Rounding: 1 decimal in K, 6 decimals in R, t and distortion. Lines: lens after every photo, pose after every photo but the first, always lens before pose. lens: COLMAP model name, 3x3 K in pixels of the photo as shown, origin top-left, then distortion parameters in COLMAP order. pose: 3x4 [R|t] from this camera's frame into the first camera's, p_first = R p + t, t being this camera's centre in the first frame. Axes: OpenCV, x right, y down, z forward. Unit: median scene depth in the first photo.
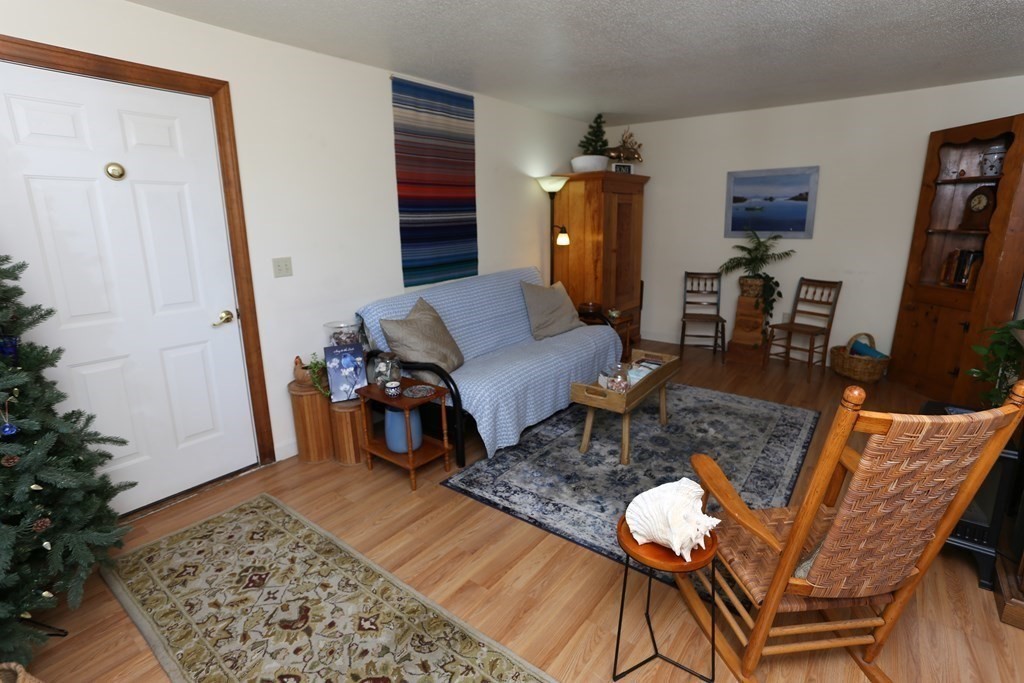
lens RADIAL K [[492.3, 0, 517.0], [0, 492.3, 340.1], [0, 0, 1]] dist [-0.038787, 0.017365]
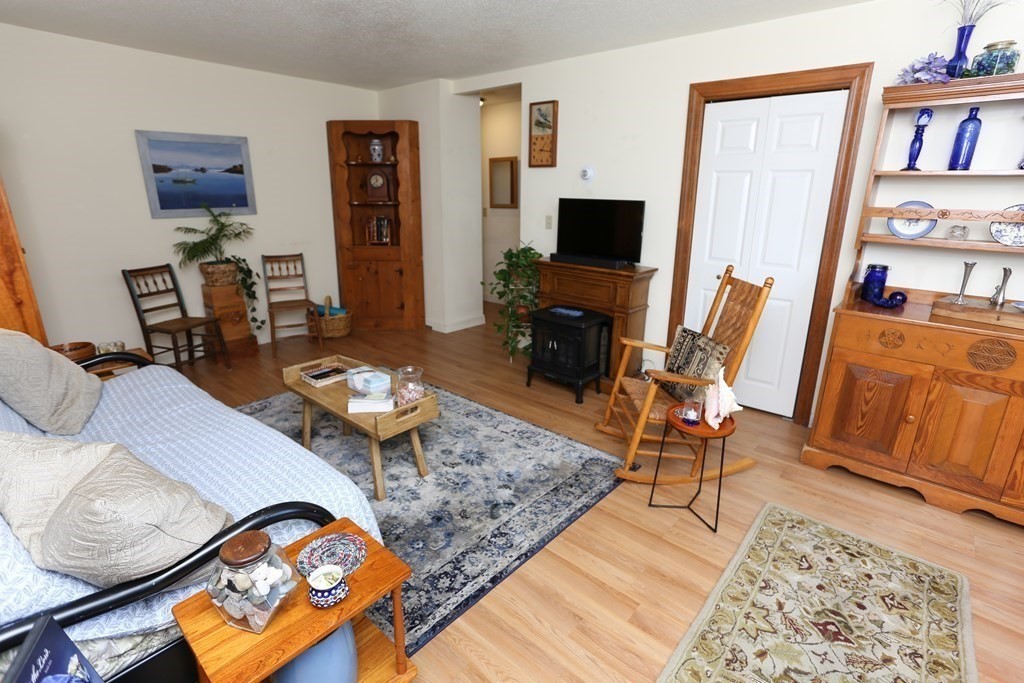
lens RADIAL K [[492.3, 0, 512.9], [0, 492.3, 338.8], [0, 0, 1]] dist [-0.038787, 0.017365]
pose [[0.068855, -0.277603, 0.958225, -0.434117], [0.232887, 0.938440, 0.255136, -0.130560], [-0.970063, 0.205591, 0.129267, 0.540582]]
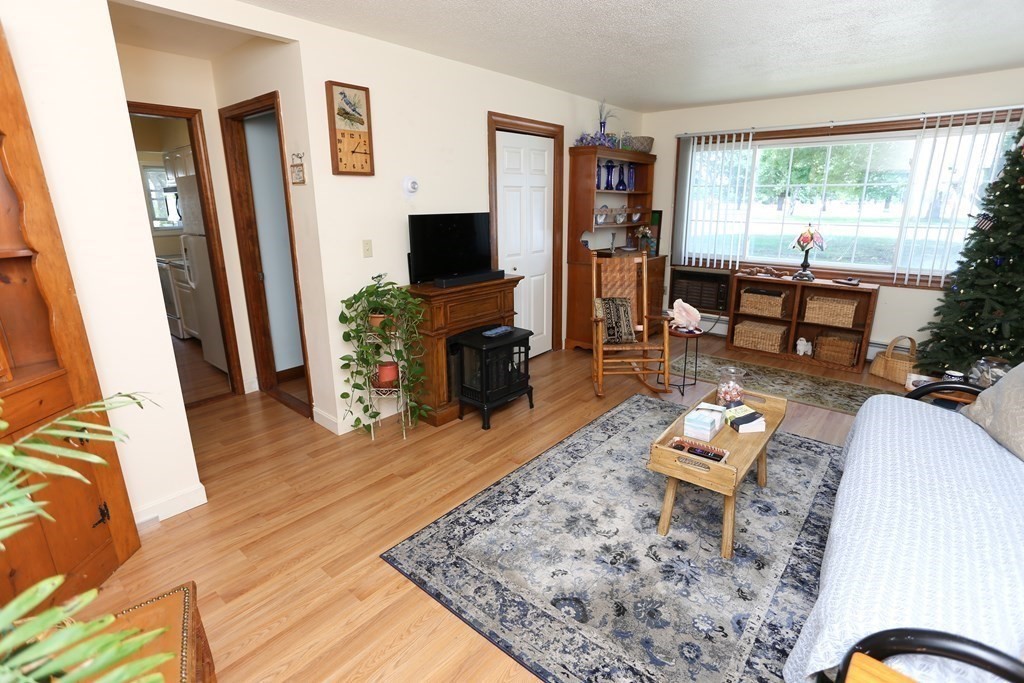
lens RADIAL K [[492.3, 0, 515.6], [0, 492.3, 340.0], [0, 0, 1]] dist [-0.038787, 0.017365]
pose [[-0.998599, 0.001594, 0.052891, 0.433506], [0.027882, 0.865380, 0.500341, -0.357009], [-0.044973, 0.501114, -0.864212, 1.359944]]
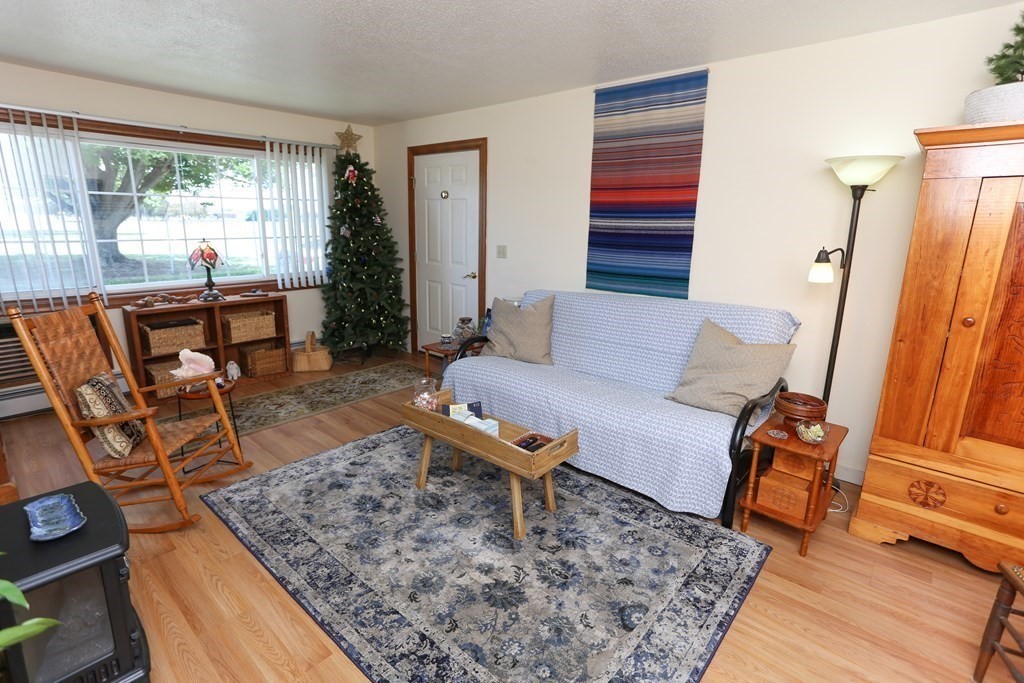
lens RADIAL K [[492.3, 0, 513.8], [0, 492.3, 342.2], [0, 0, 1]] dist [-0.038787, 0.017365]
pose [[-0.066755, 0.253702, -0.964976, 0.825940], [-0.260488, 0.929162, 0.262306, -0.234249], [0.963166, 0.268875, 0.004060, 0.868744]]
